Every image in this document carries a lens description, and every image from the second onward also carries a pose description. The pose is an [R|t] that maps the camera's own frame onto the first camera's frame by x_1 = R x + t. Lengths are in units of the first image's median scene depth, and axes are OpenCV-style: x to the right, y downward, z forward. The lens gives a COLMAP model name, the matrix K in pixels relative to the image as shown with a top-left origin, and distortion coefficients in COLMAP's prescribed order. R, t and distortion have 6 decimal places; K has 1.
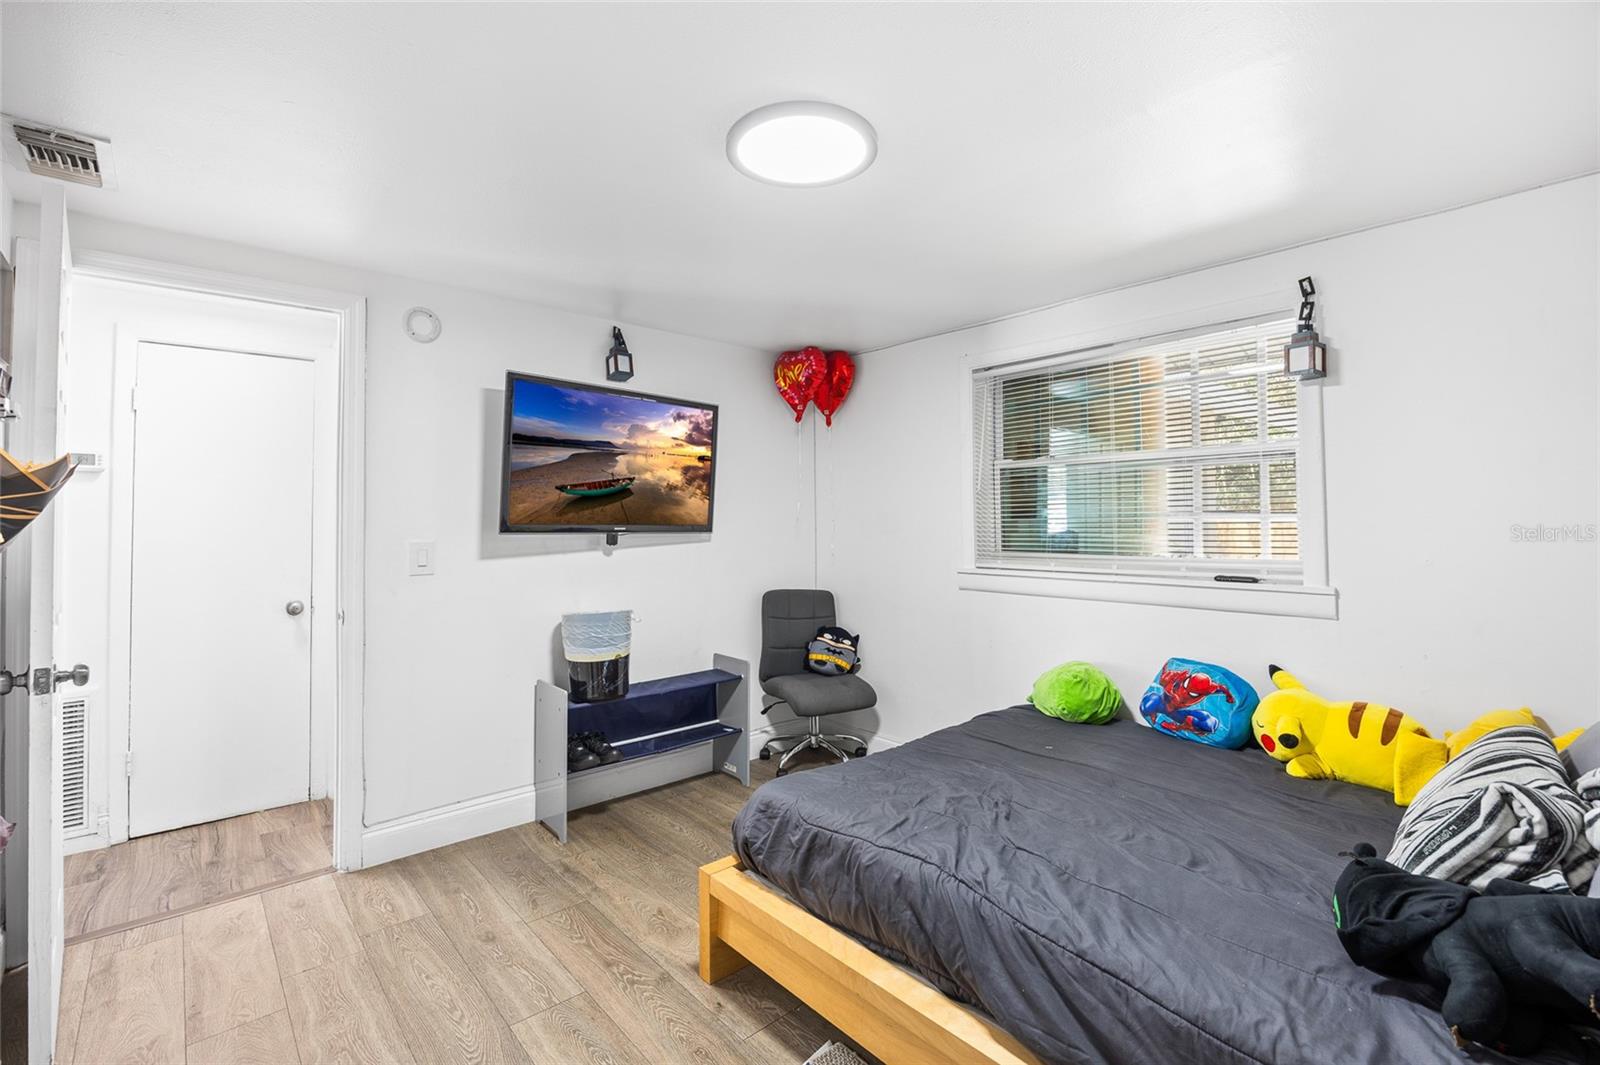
lens RADIAL K [[710.1, 0, 806.2], [0, 710.1, 519.9], [0, 0, 1]] dist [-0.002206, 0.000182]
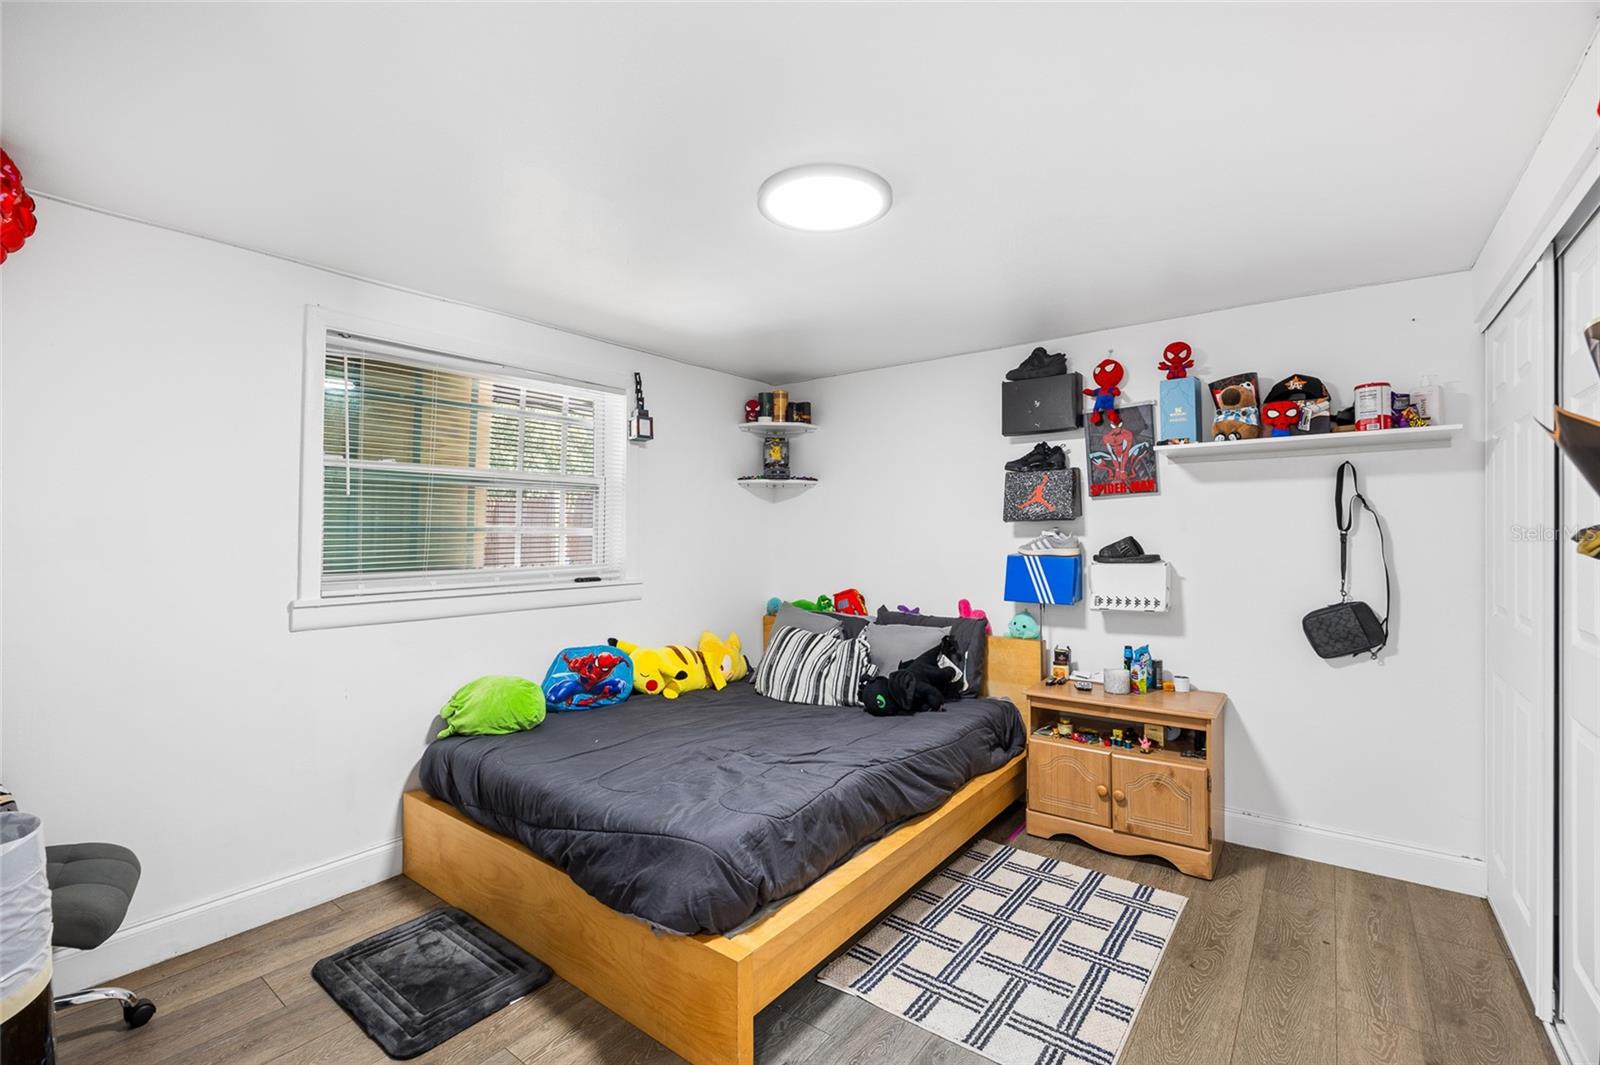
lens RADIAL K [[710.1, 0, 802.6], [0, 710.1, 543.5], [0, 0, 1]] dist [-0.002206, 0.000182]
pose [[-0.196632, -0.004720, 0.980466, -0.781844], [0.002545, 0.999983, 0.005324, 0.011191], [-0.980474, 0.003542, -0.196616, 0.893290]]
